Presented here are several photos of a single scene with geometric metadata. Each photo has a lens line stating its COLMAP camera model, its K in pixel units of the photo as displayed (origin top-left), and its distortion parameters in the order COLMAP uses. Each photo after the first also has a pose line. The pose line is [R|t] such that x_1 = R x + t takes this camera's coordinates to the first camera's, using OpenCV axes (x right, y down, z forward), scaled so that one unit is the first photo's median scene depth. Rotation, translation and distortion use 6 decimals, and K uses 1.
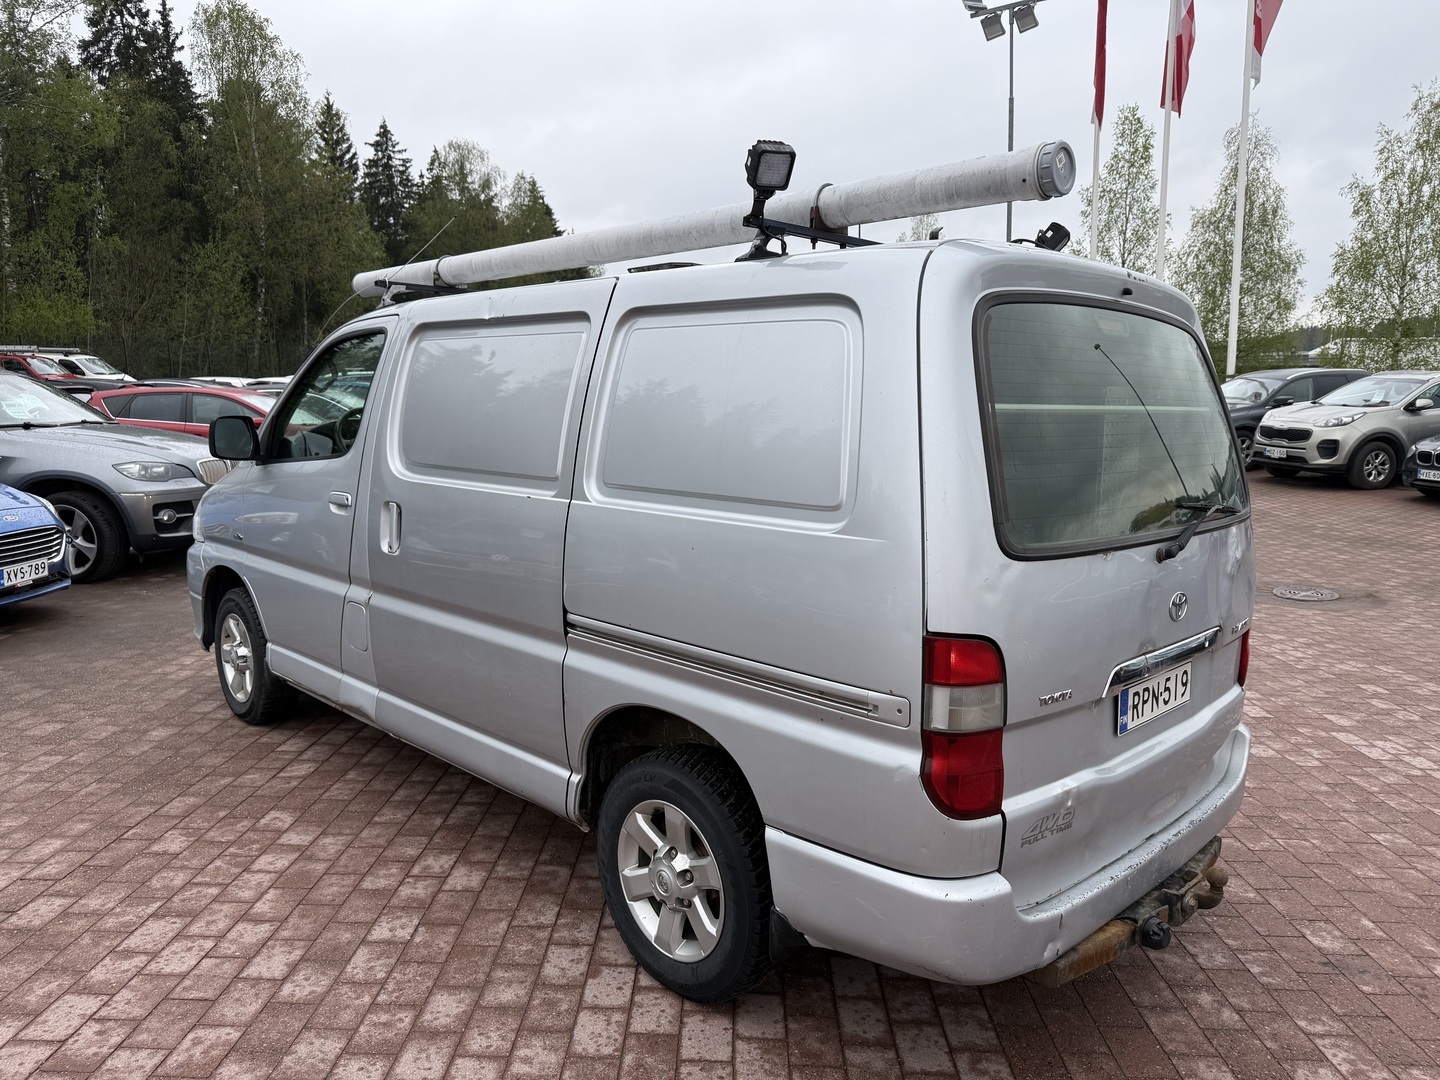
lens RADIAL K [[1055.1, 0, 720.0], [0, 1055.1, 540.0], [0, 0, 1]] dist [-0.000723, 0.004084]
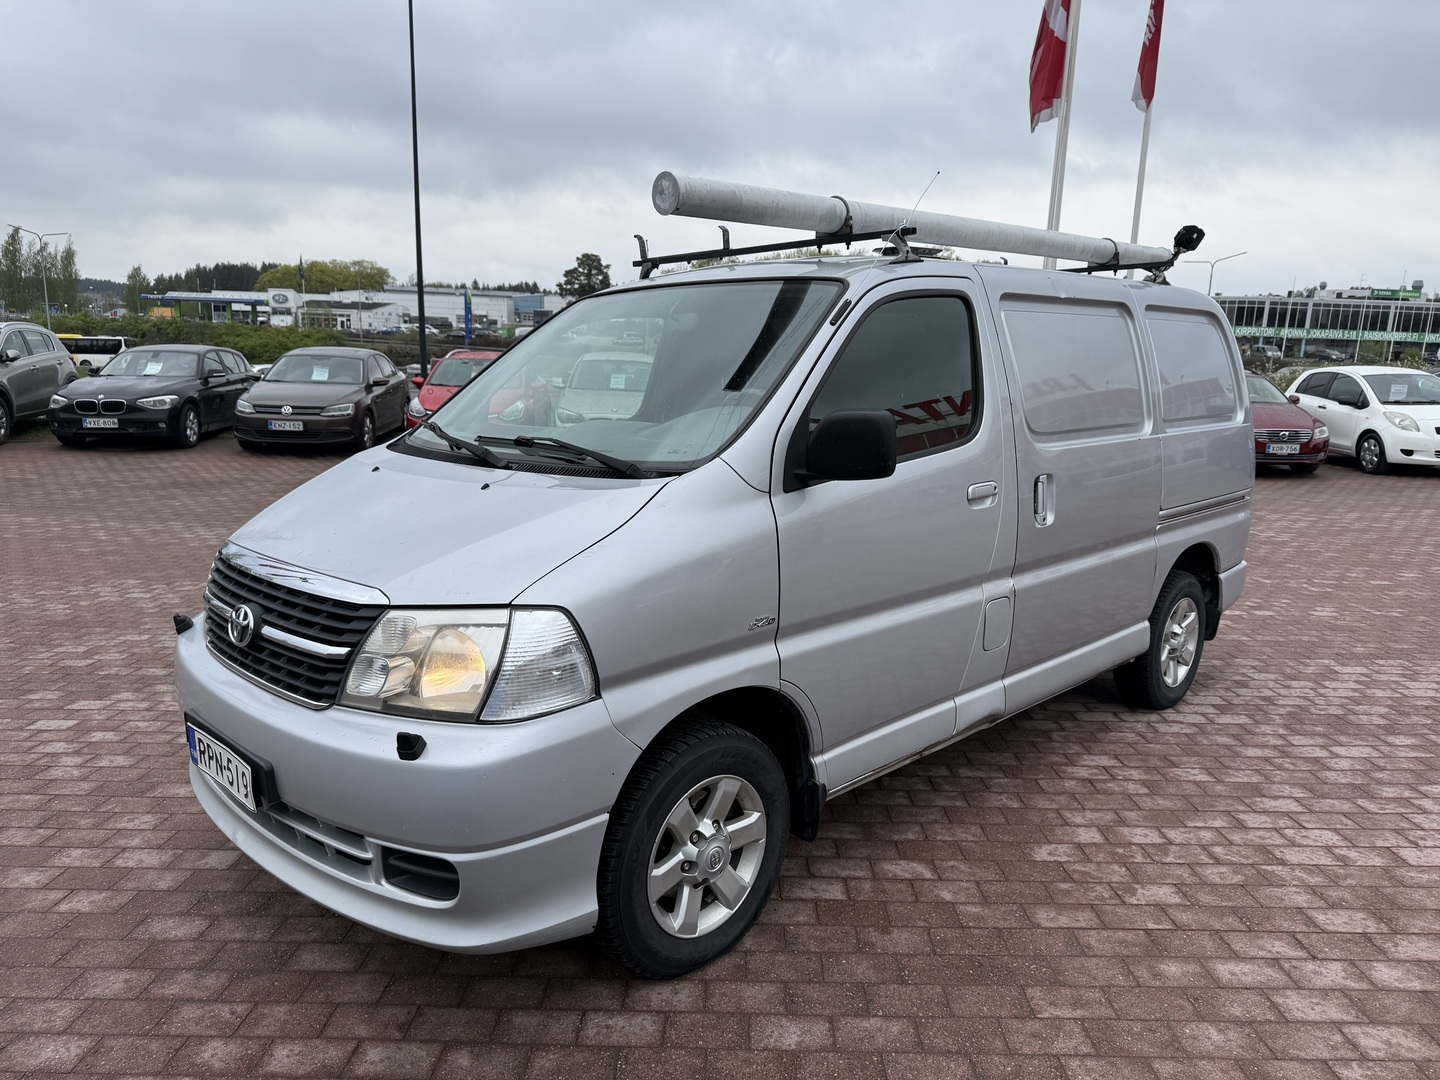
lens RADIAL K [[1055.1, 0, 720.0], [0, 1055.1, 540.0], [0, 0, 1]] dist [-0.000723, 0.004084]
pose [[-0.025675, -0.182035, 0.982957, -1.458006], [0.129533, 0.974385, 0.183832, -0.222853], [-0.991243, 0.132045, -0.001438, 1.470915]]
